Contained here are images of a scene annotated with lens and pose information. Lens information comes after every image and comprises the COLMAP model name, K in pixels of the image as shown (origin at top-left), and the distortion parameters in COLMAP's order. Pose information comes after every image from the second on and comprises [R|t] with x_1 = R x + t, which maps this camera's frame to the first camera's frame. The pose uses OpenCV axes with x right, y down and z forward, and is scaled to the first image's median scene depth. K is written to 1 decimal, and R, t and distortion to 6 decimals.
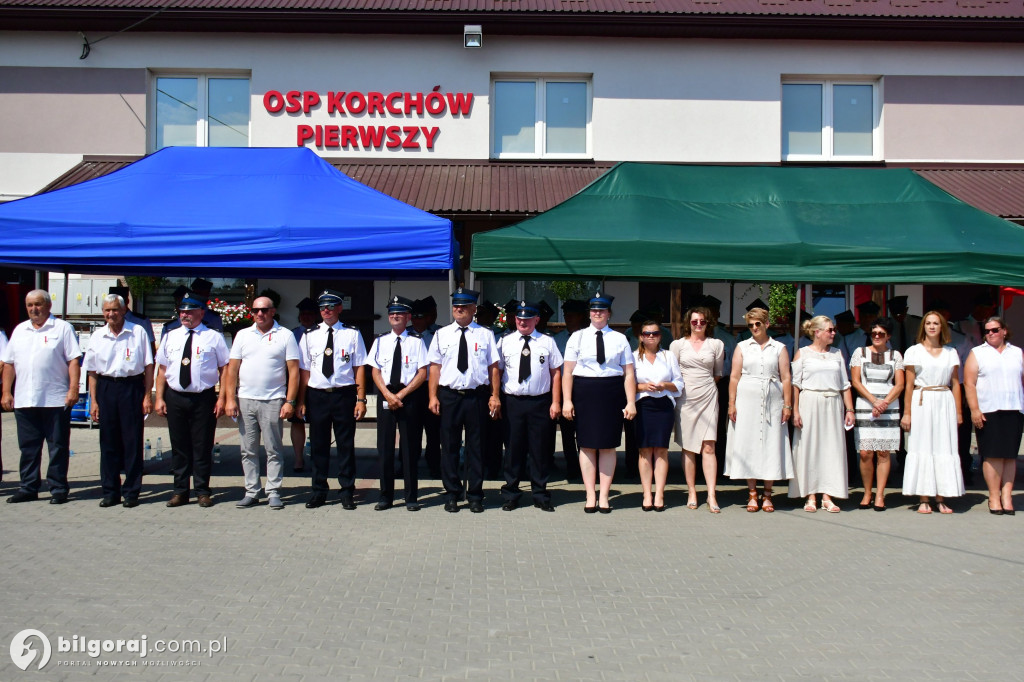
lens RADIAL K [[1315.4, 0, 401.3], [0, 1315.4, 343.2], [0, 0, 1]] dist [0.010217, 0.006250]
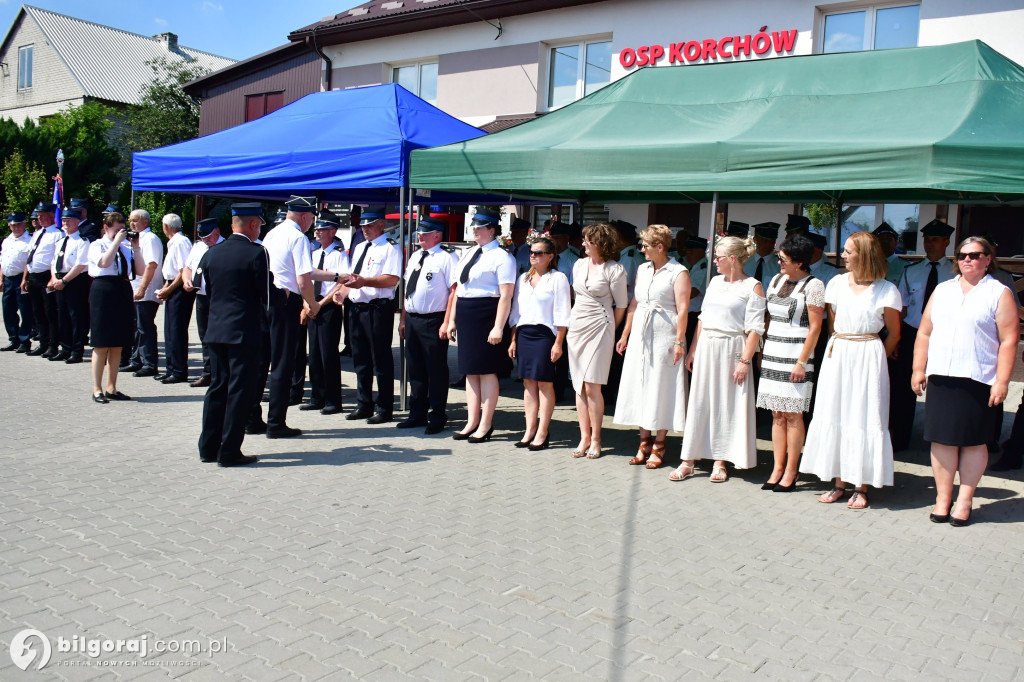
lens RADIAL K [[937.7, 0, 512.0], [0, 937.7, 341.0], [0, 0, 1]] dist [0.005462, -0.008563]
pose [[0.806385, 0.072748, -0.586900, 0.549659], [-0.033426, 0.996425, 0.077583, 0.003815], [0.590446, -0.042944, 0.805934, 0.464641]]
